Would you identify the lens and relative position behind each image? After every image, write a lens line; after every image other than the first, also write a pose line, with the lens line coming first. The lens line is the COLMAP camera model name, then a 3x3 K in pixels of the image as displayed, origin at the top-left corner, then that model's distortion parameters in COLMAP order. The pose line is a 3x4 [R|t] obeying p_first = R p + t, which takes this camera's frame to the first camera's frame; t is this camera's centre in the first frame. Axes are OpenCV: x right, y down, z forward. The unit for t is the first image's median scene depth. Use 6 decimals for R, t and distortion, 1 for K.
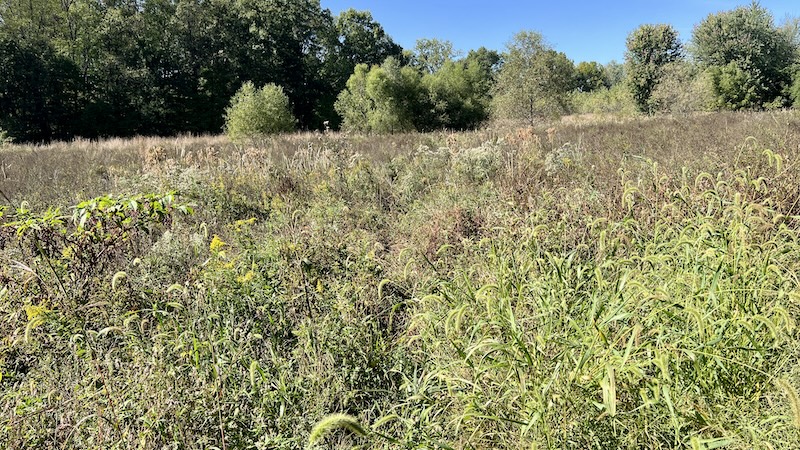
lens RADIAL K [[636.3, 0, 400.0], [0, 636.3, 225.0], [0, 0, 1]] dist [0.071382, 0.001308]
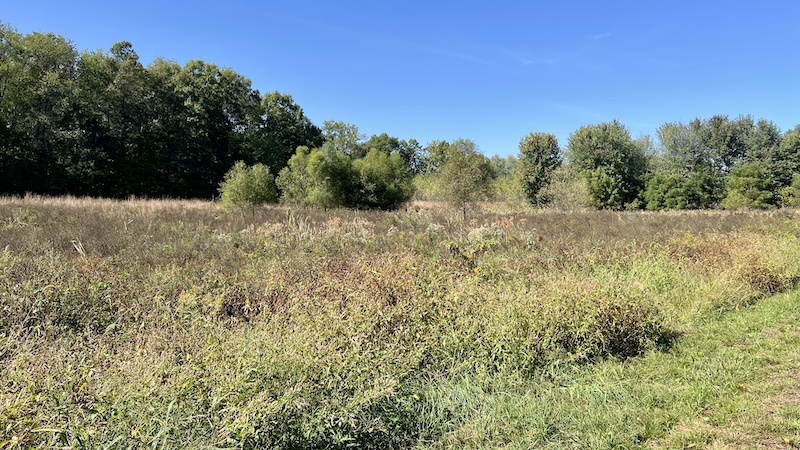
lens RADIAL K [[629.6, 0, 400.0], [0, 629.6, 225.0], [0, 0, 1]] dist [0.176747, -0.002023]
pose [[0.982838, 0.058810, 0.174844, -0.064857], [-0.037928, 0.991994, -0.120458, 0.012337], [-0.180528, 0.111759, 0.977200, -0.092439]]
